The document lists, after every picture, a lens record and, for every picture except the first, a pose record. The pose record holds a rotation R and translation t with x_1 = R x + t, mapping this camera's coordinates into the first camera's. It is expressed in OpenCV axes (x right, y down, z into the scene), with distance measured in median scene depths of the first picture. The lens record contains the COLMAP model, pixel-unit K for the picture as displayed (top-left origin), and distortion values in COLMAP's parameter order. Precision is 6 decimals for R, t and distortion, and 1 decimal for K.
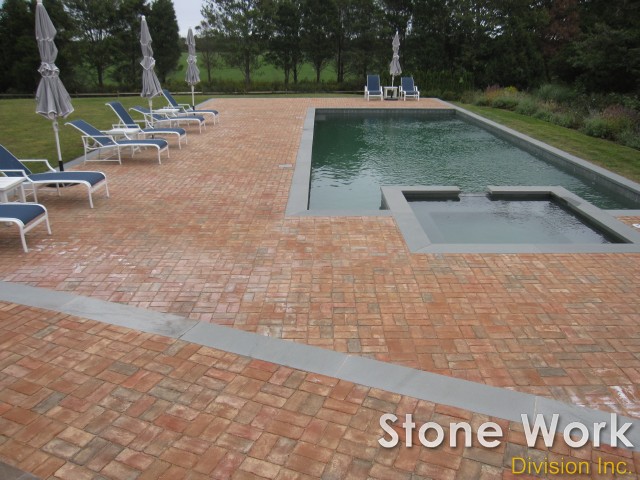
lens RADIAL K [[529.3, 0, 321.8], [0, 529.3, 239.1], [0, 0, 1]] dist [-0.082878, 0.044591]
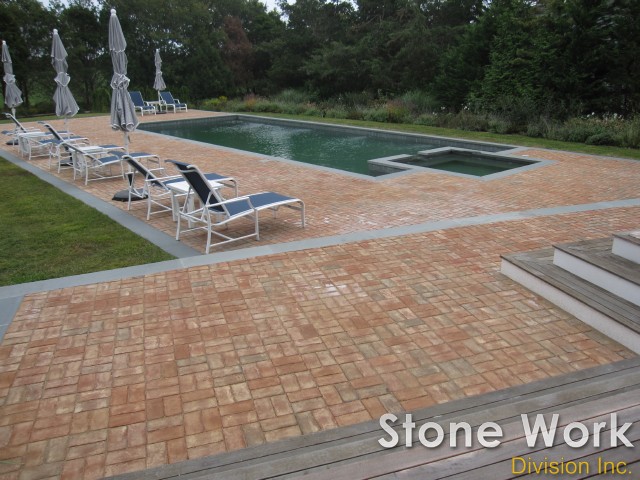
lens RADIAL K [[529.3, 0, 321.8], [0, 529.3, 239.1], [0, 0, 1]] dist [-0.082878, 0.044591]
pose [[0.759195, -0.209401, 0.616258, -0.317863], [0.228106, 0.972383, 0.049397, 0.000739], [-0.609583, 0.103070, 0.785993, 0.008223]]
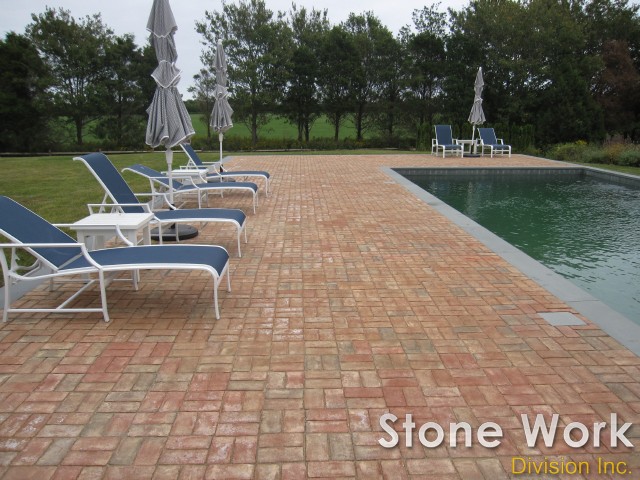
lens RADIAL K [[529.3, 0, 321.8], [0, 529.3, 239.1], [0, 0, 1]] dist [-0.082878, 0.044591]
pose [[0.999290, -0.011848, 0.035775, -0.108699], [0.015767, 0.993658, -0.111333, -0.068158], [-0.034229, 0.111818, 0.993139, 0.276442]]
